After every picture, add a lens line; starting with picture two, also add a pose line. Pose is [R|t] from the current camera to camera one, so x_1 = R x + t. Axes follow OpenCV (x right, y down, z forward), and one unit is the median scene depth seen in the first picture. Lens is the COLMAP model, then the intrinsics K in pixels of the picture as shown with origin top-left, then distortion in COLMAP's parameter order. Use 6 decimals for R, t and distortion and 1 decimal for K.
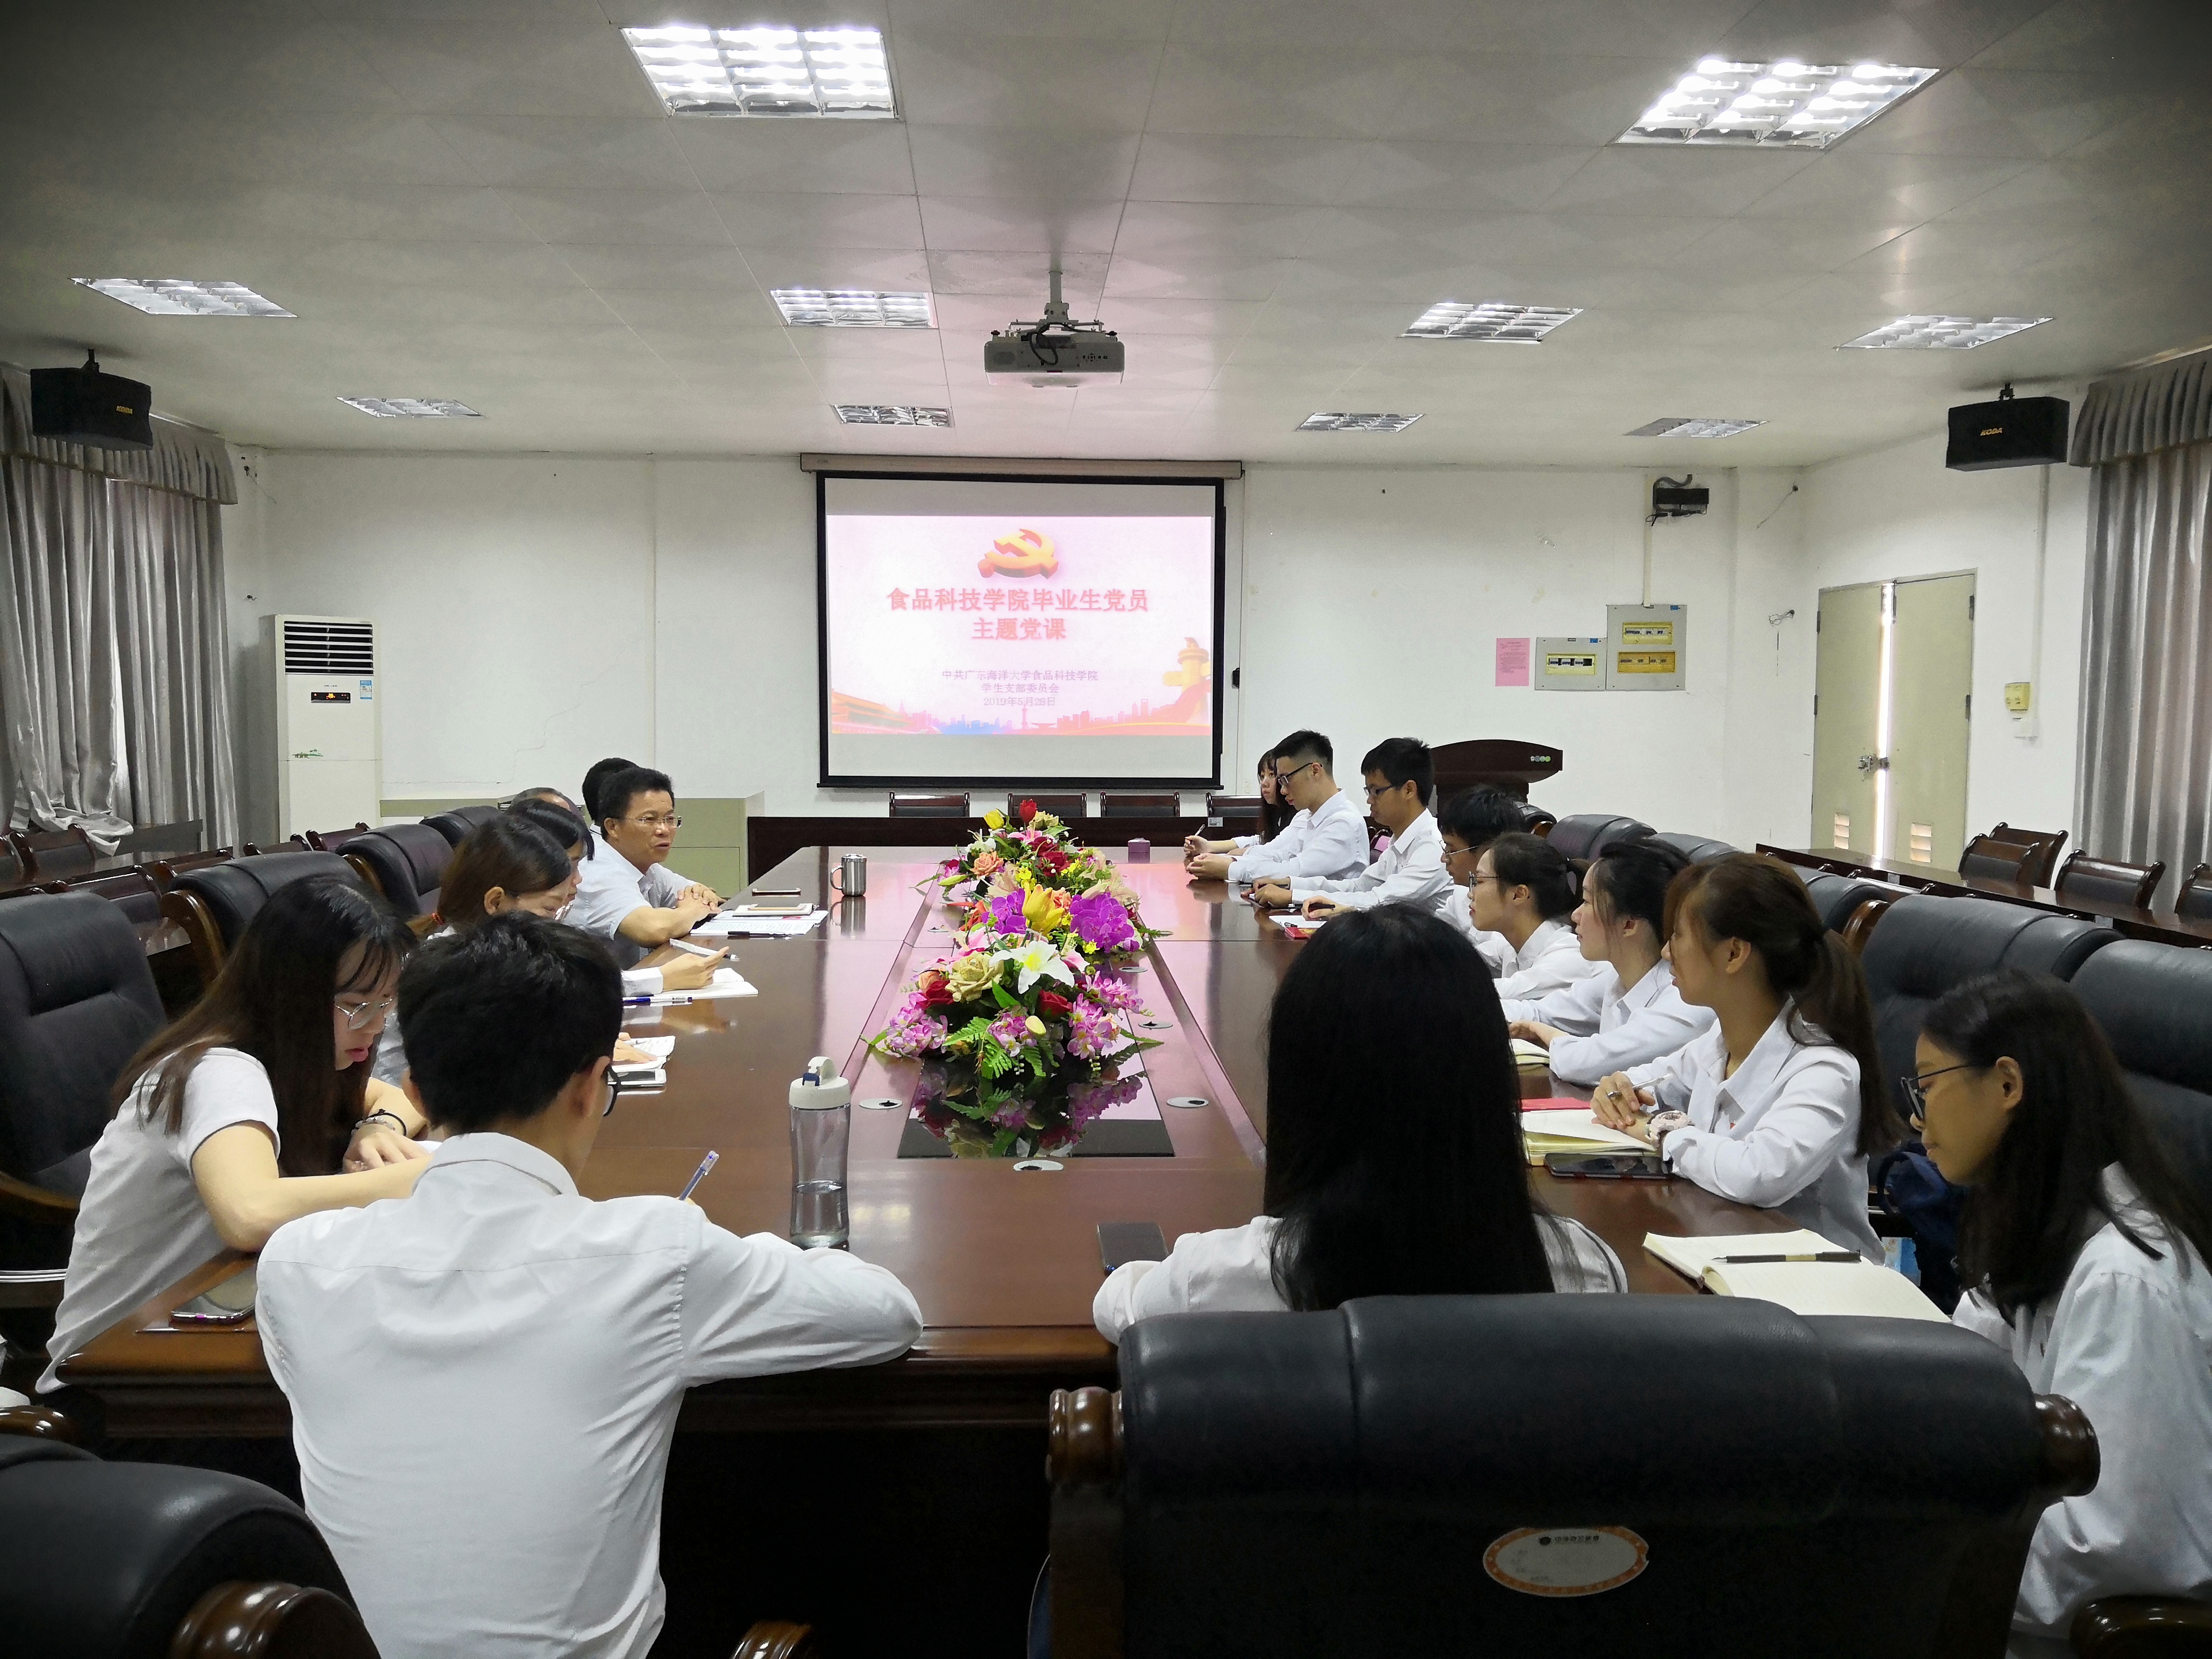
lens RADIAL K [[1722.6, 0, 1106.0], [0, 1722.6, 829.5], [0, 0, 1]] dist [0.064896, -0.183055]
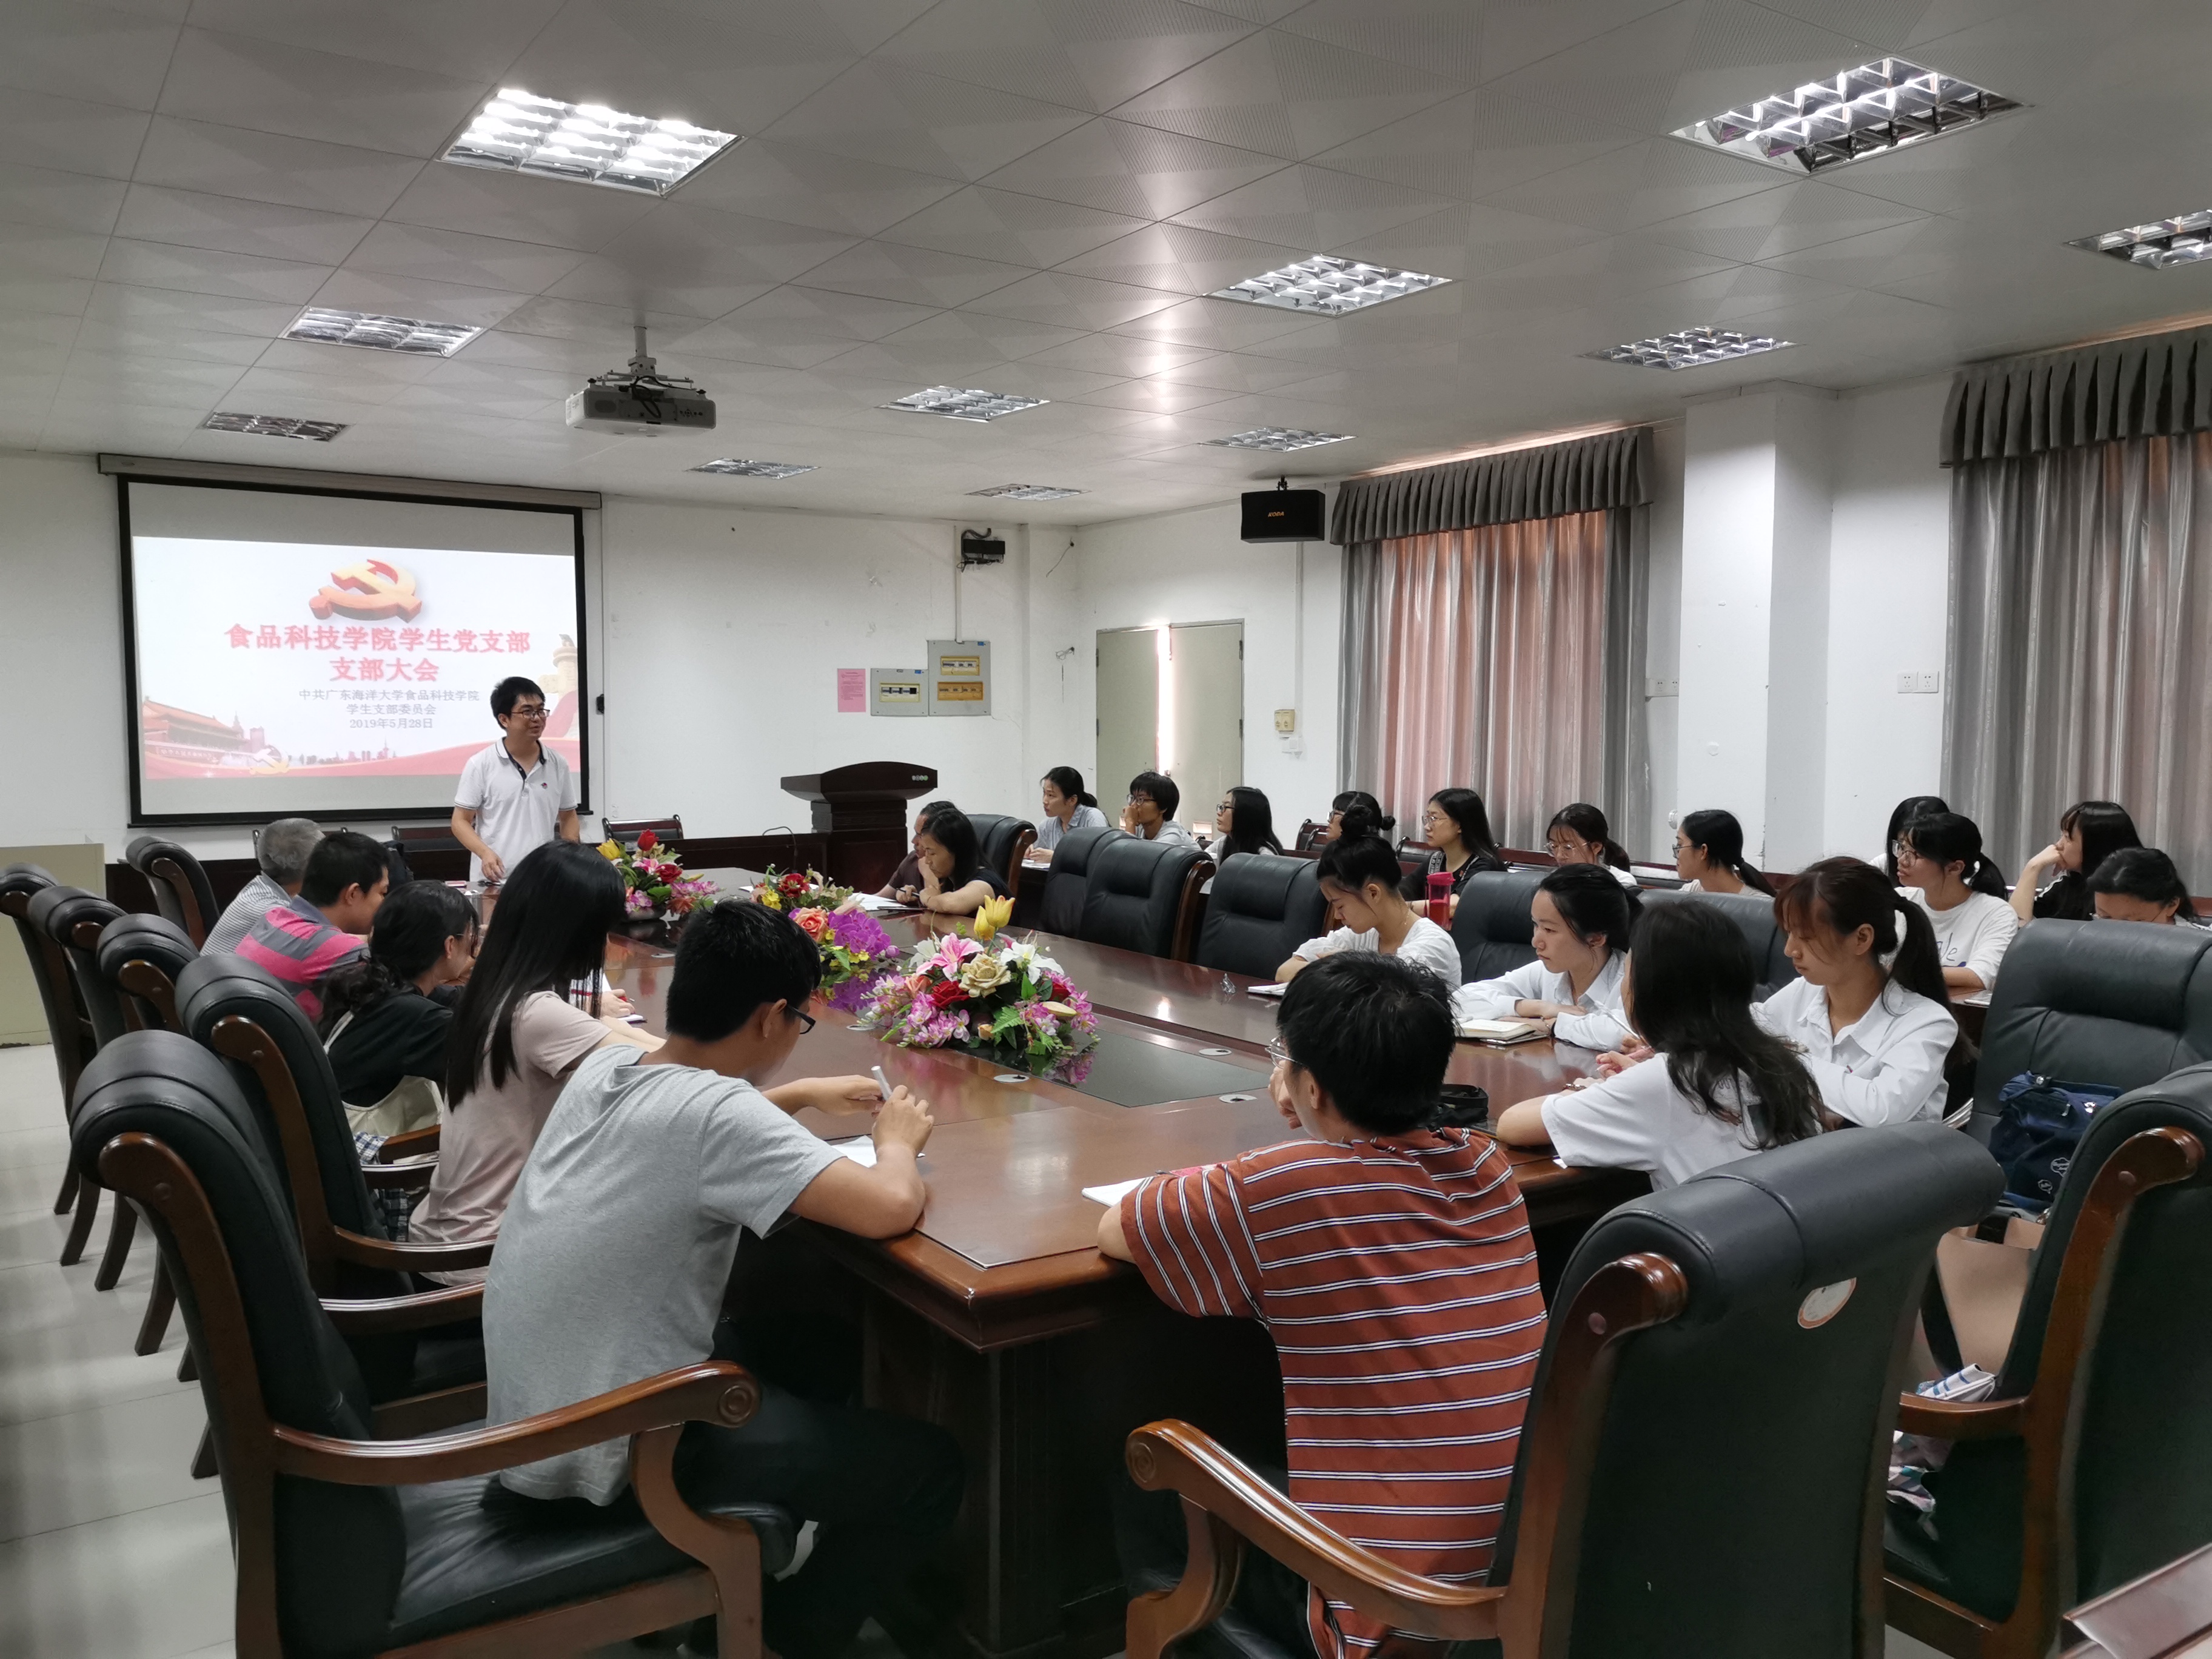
lens RADIAL K [[1719.6, 0, 1106.0], [0, 1719.6, 829.5], [0, 0, 1]] dist [-0.003343, -0.002123]
pose [[0.864322, -0.036464, 0.501615, -0.190133], [0.040968, 0.999158, 0.002041, -0.004643], [-0.501267, 0.018786, 0.865089, -0.023931]]
